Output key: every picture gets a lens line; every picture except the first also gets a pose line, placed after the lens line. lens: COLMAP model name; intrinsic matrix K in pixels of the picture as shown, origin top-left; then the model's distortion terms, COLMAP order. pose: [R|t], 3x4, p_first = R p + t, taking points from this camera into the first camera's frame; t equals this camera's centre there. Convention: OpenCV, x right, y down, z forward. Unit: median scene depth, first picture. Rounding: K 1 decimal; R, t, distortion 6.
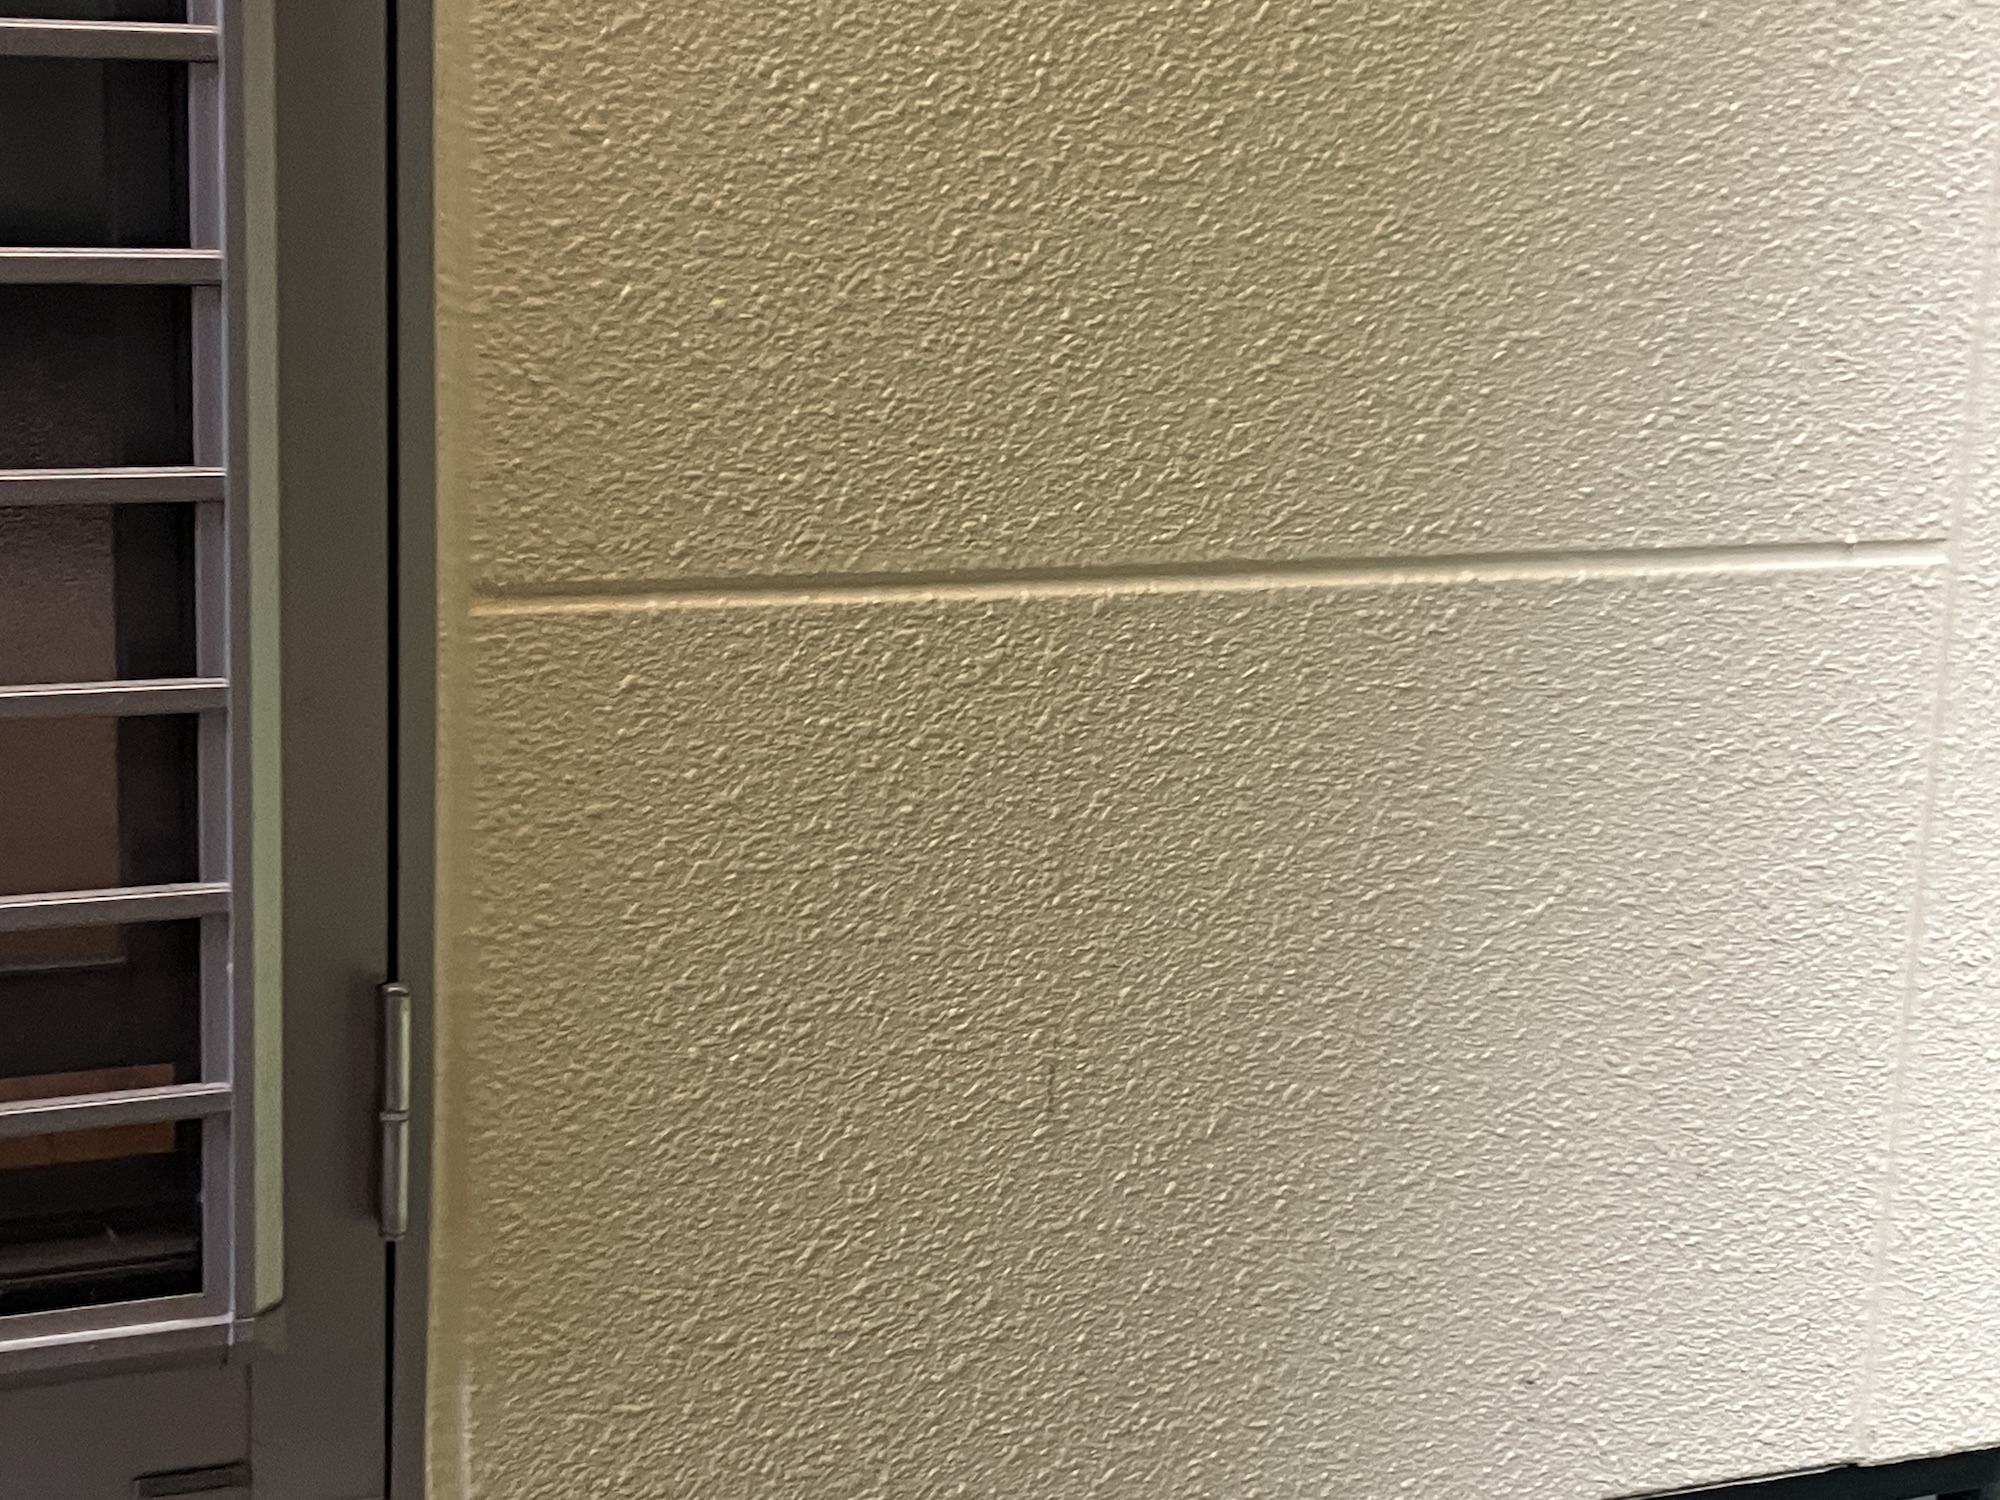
lens RADIAL K [[3321.3, 0, 999.3], [0, 3321.3, 757.5], [0, 0, 1]] dist [0.111796, 0.000000]
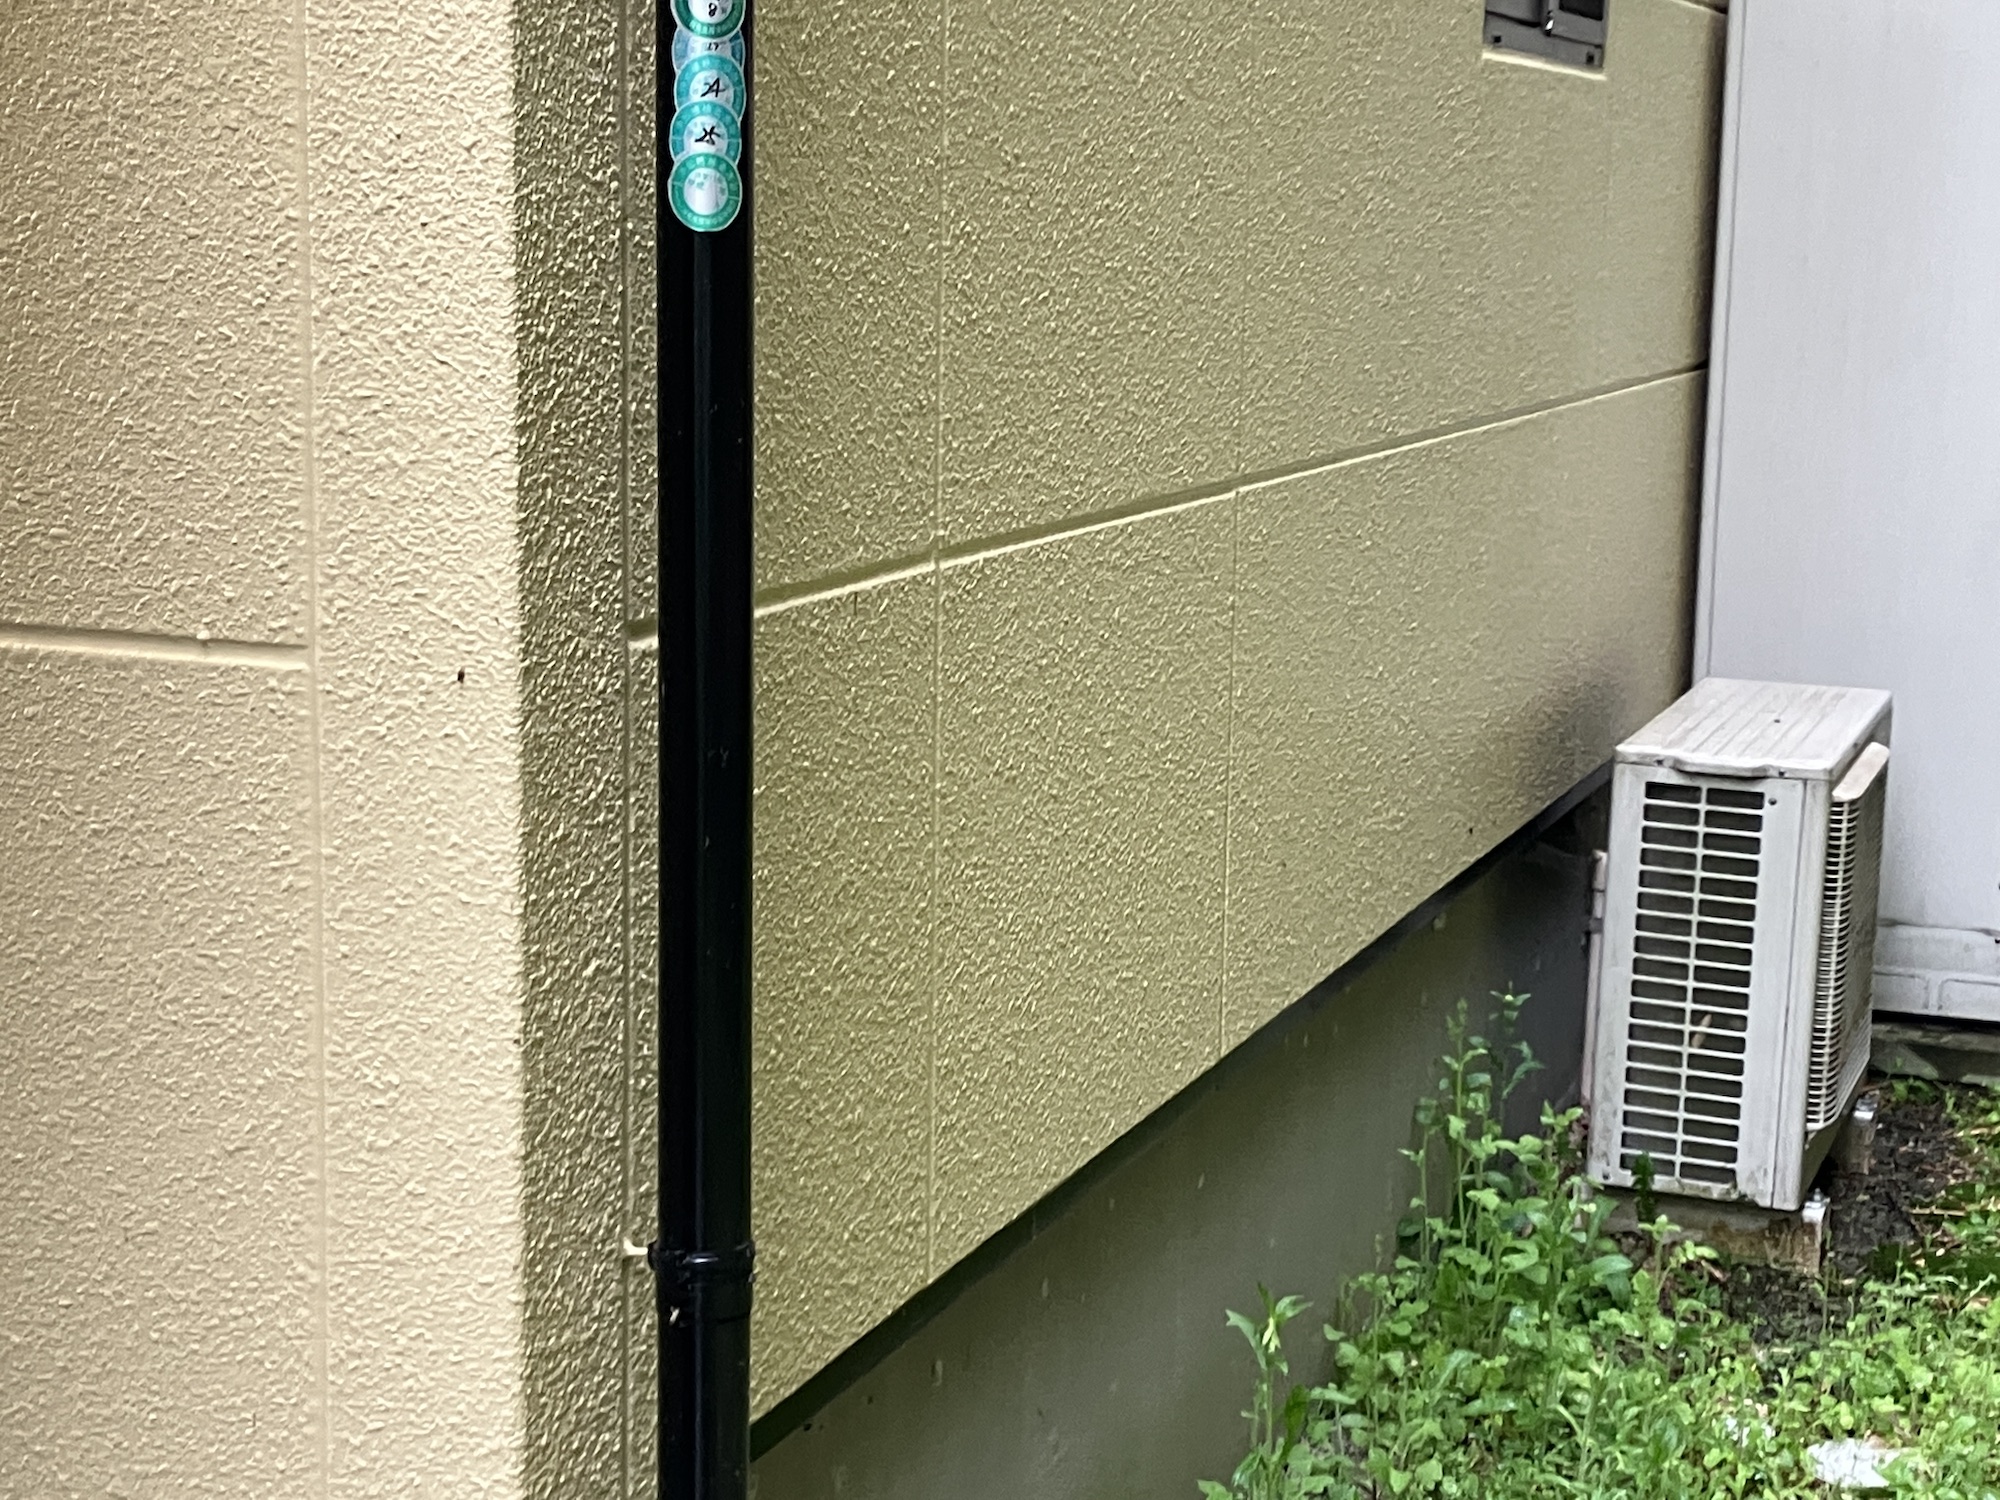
lens RADIAL K [[3321.3, 0, 999.0], [0, 3321.3, 742.9], [0, 0, 1]] dist [0.111796, 0.000000]
pose [[0.703048, 0.092484, -0.705103, 1.147007], [-0.133757, 0.991008, -0.003383, -0.061648], [0.698451, 0.096691, 0.709096, 0.448021]]
